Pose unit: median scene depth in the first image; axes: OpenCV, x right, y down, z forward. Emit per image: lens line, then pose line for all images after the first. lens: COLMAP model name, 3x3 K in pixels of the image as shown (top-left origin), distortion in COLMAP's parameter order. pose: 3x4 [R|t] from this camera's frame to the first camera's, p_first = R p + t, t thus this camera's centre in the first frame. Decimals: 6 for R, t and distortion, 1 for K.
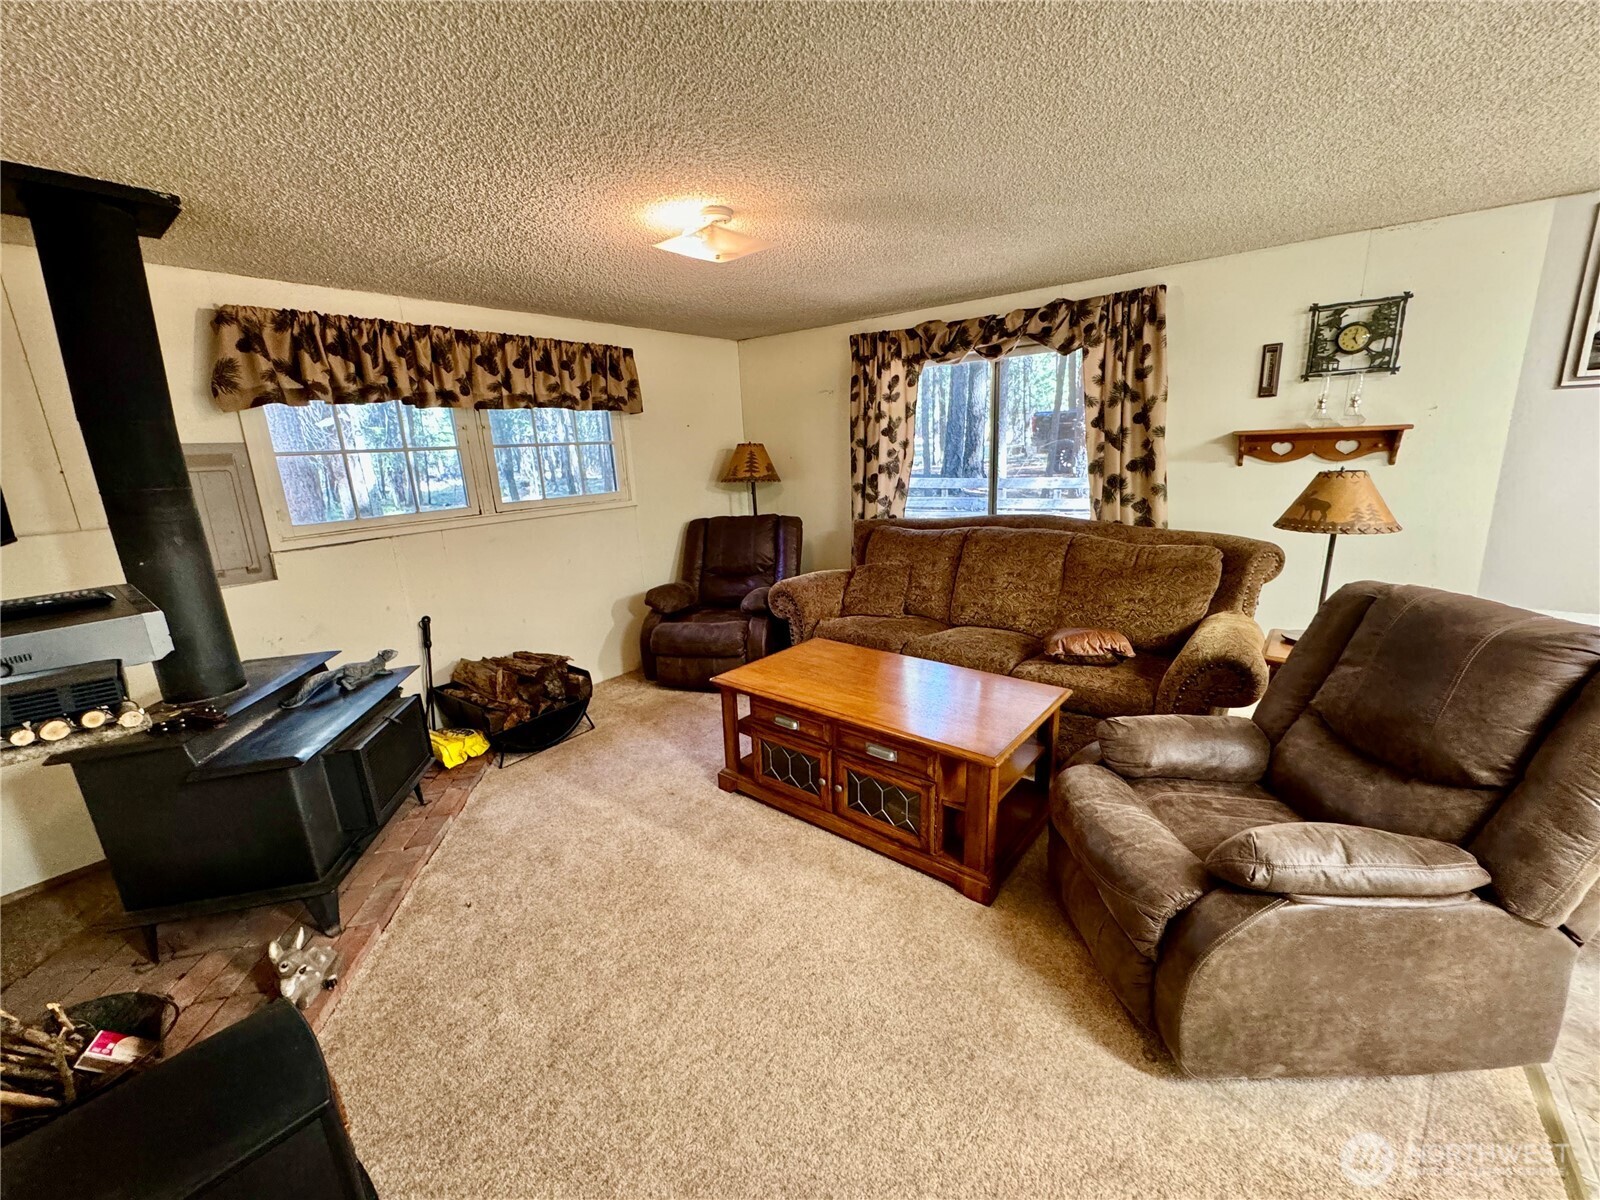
lens RADIAL K [[636.8, 0, 800.1], [0, 636.8, 596.9], [0, 0, 1]] dist [-0.003686, 0.000495]
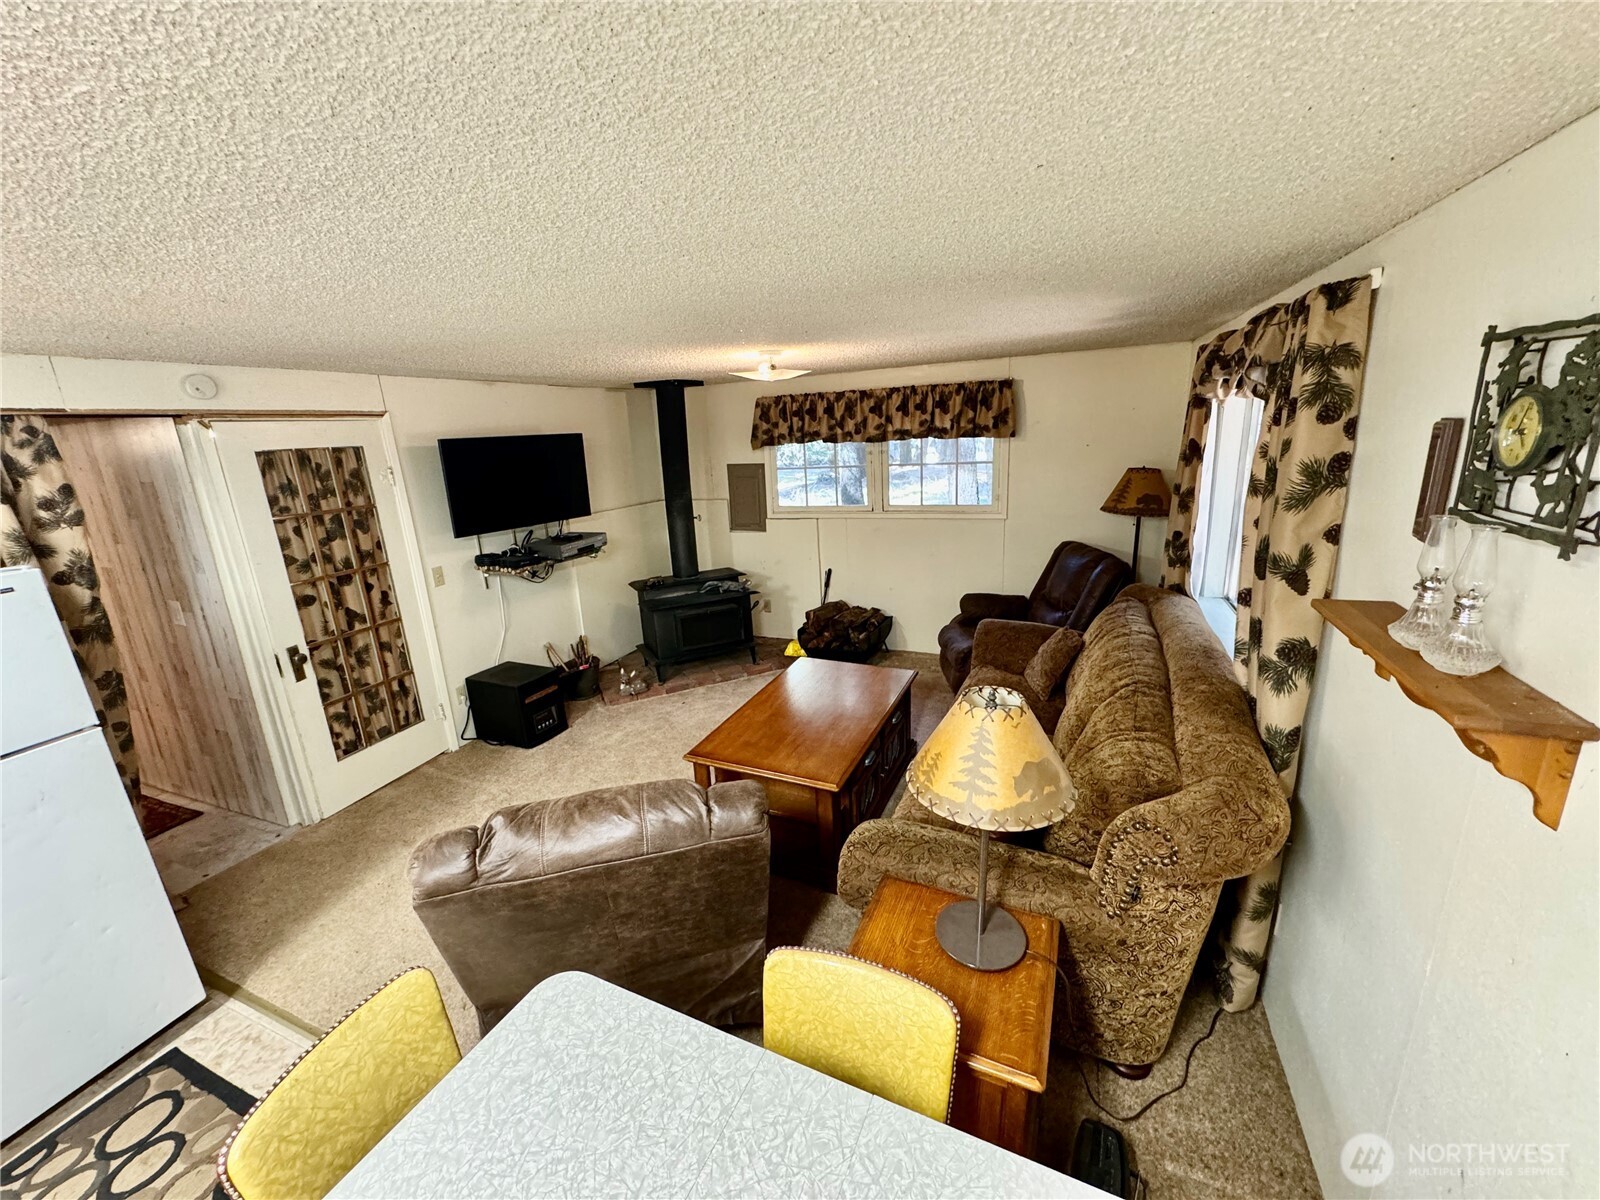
lens RADIAL K [[636.8, 0, 800.9], [0, 636.8, 600.1], [0, 0, 1]] dist [-0.003686, 0.000495]
pose [[0.260564, 0.284149, -0.922695, 1.161140], [-0.182540, 0.952970, 0.241924, -0.344476], [0.948043, 0.105392, 0.300178, 0.556202]]
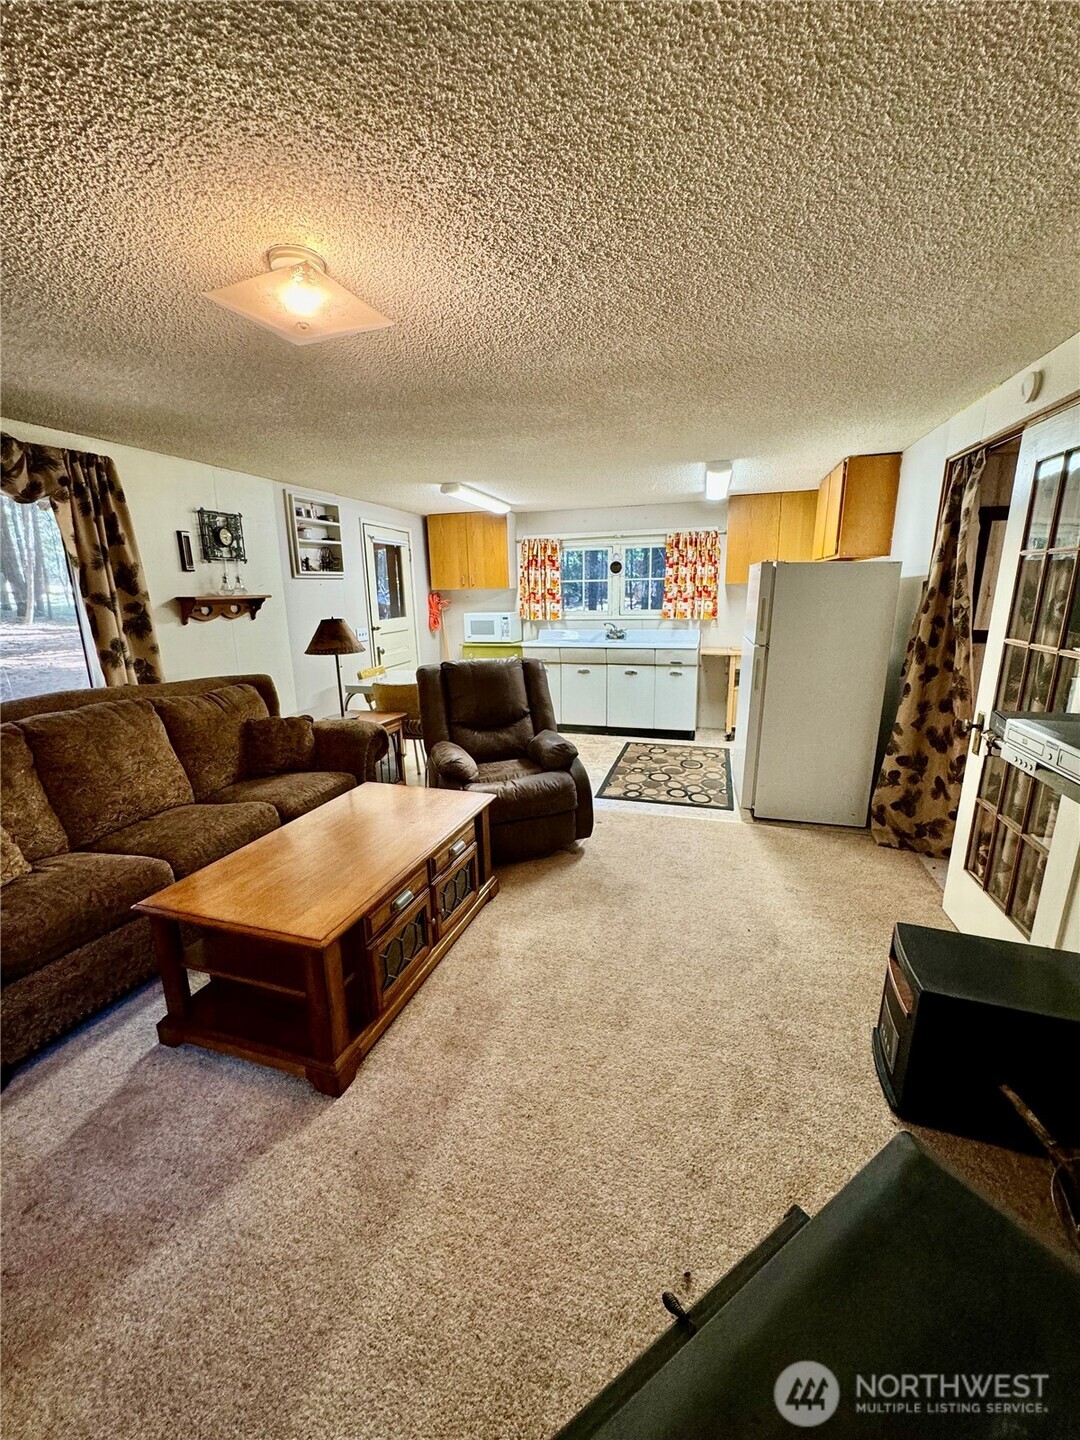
lens RADIAL K [[573.1, 0, 543.0], [0, 573.1, 715.6], [0, 0, 1]] dist [-0.003686, 0.000495]
pose [[-0.367014, -0.159050, 0.916517, -0.728597], [0.243103, 0.934633, 0.259543, -0.189831], [-0.897887, 0.318064, -0.304357, 0.906421]]
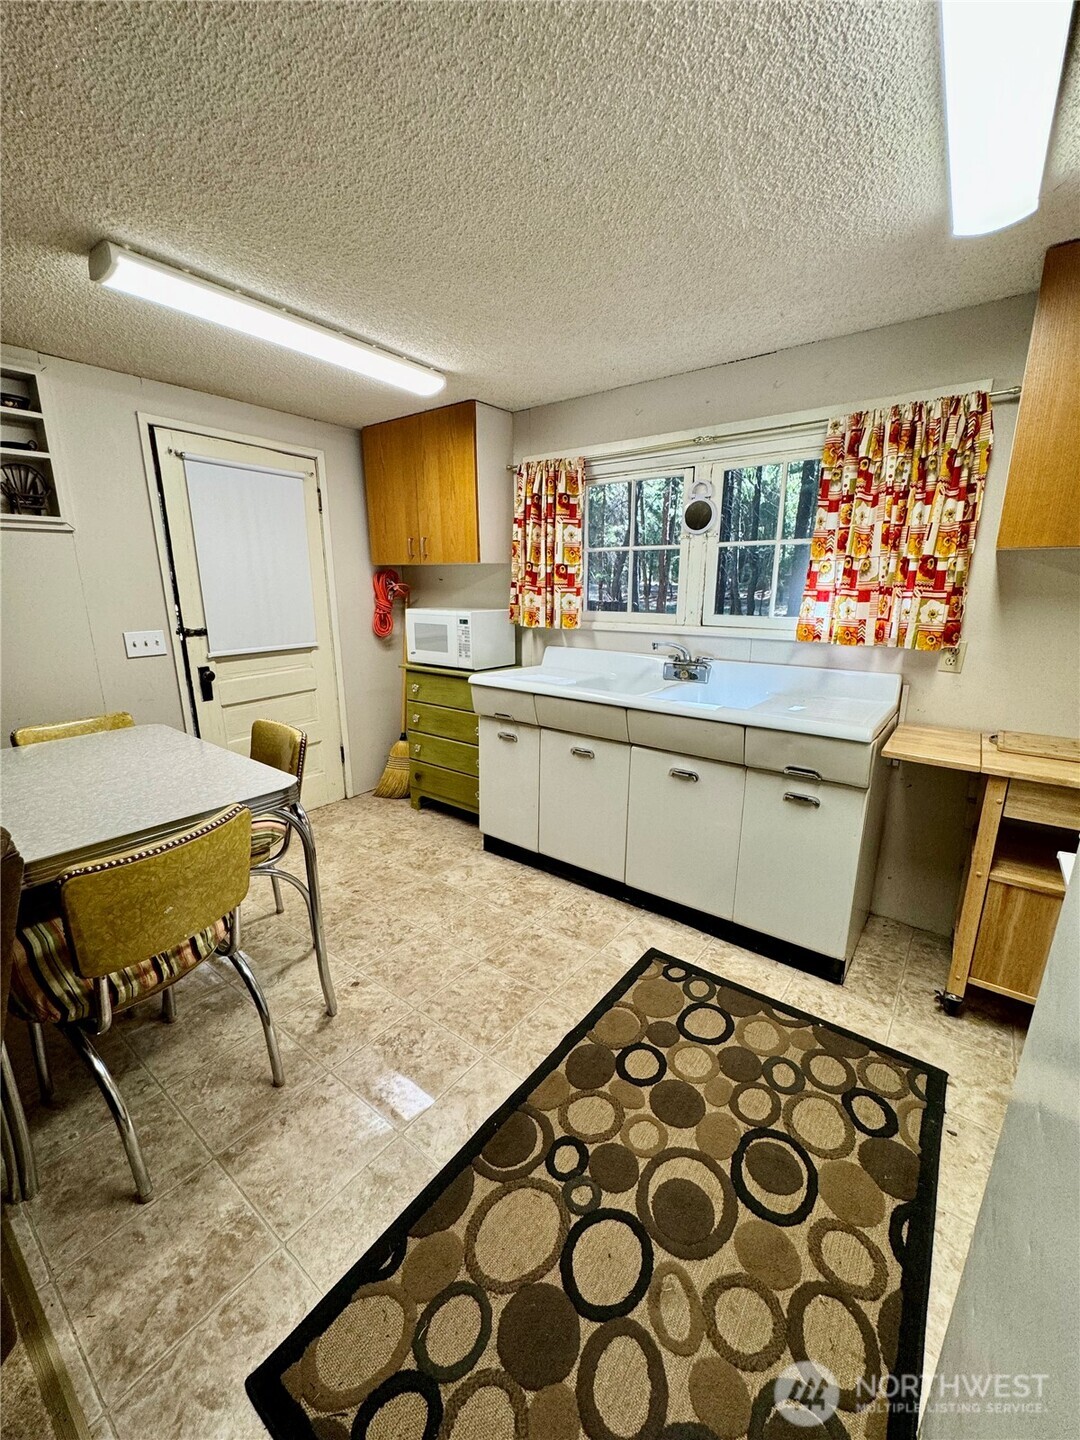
lens RADIAL K [[573.1, 0, 542.9], [0, 573.1, 717.9], [0, 0, 1]] dist [-0.003686, 0.000495]
pose [[-0.016713, -0.196221, 0.980417, 0.316045], [0.226834, 0.954243, 0.194849, 0.000514], [-0.973790, 0.225649, 0.028562, 0.076551]]
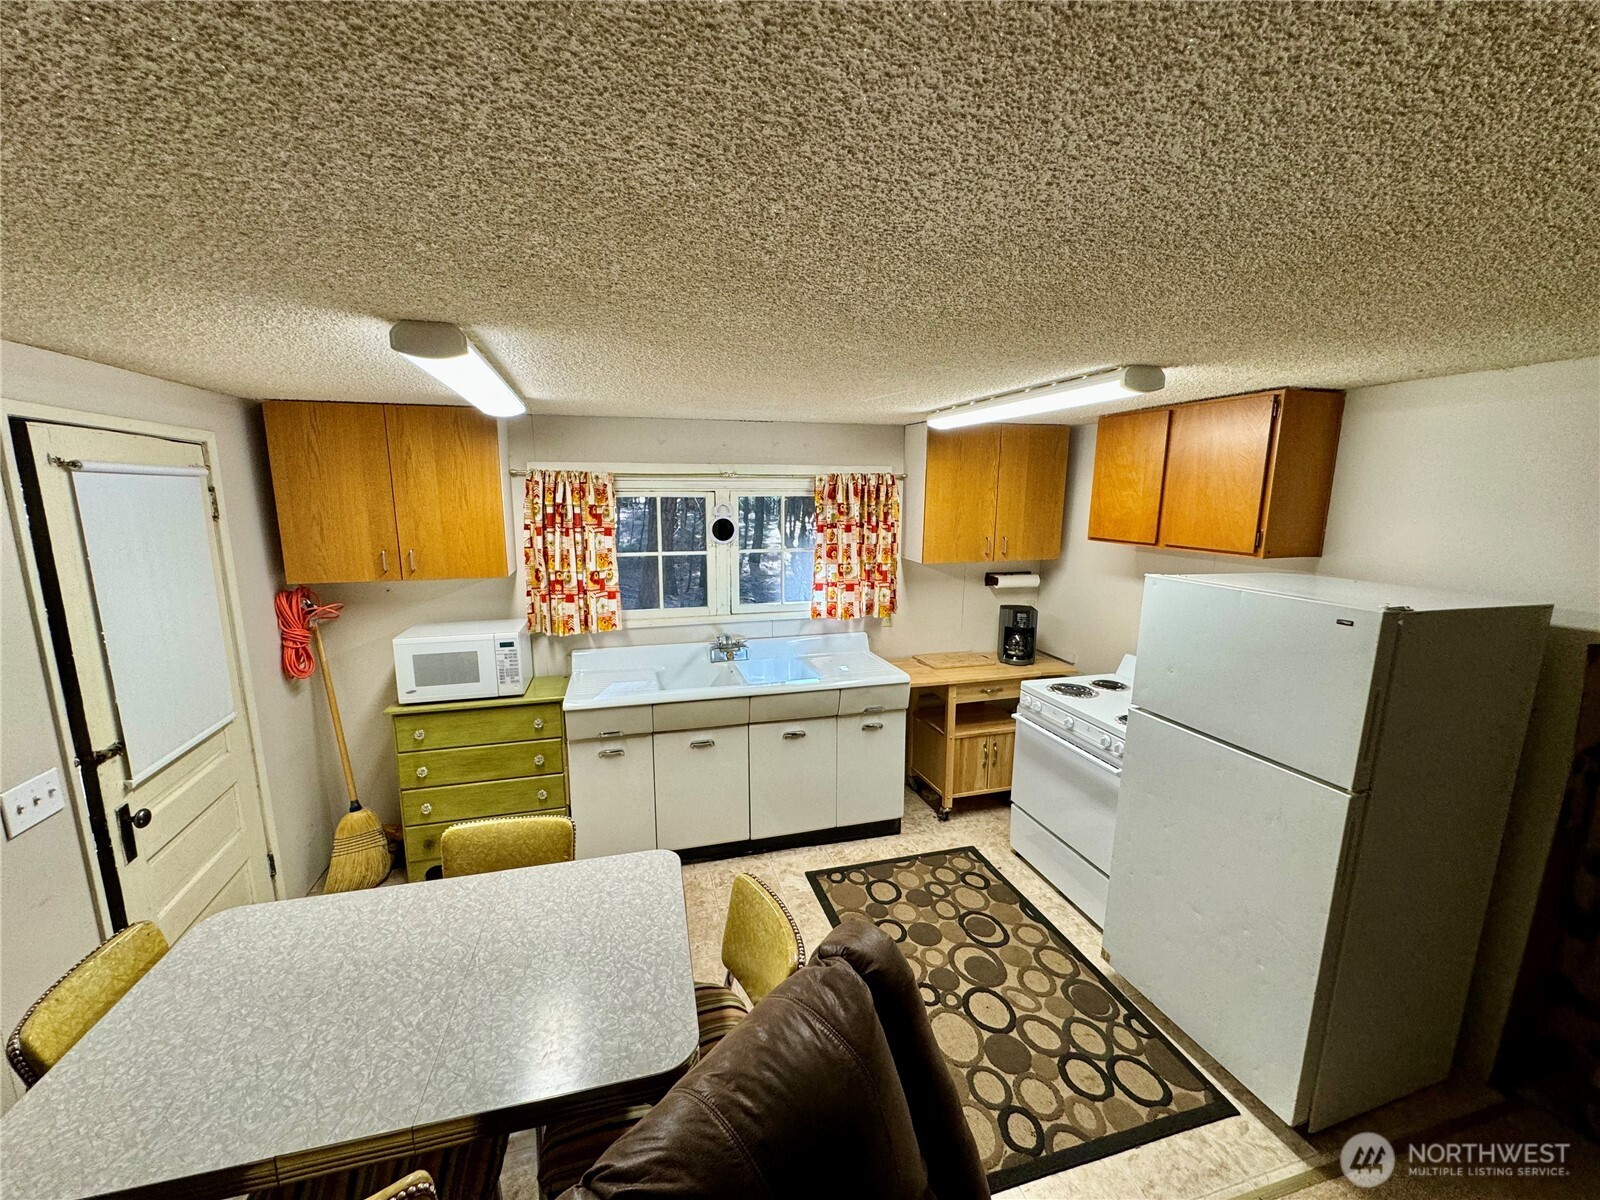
lens RADIAL K [[636.8, 0, 799.0], [0, 636.8, 597.8], [0, 0, 1]] dist [-0.003686, 0.000495]
pose [[-0.808022, -0.065398, 0.585511, 0.404129], [0.159716, 0.932289, 0.324543, -0.359879], [-0.567090, 0.355754, -0.742865, 0.740666]]
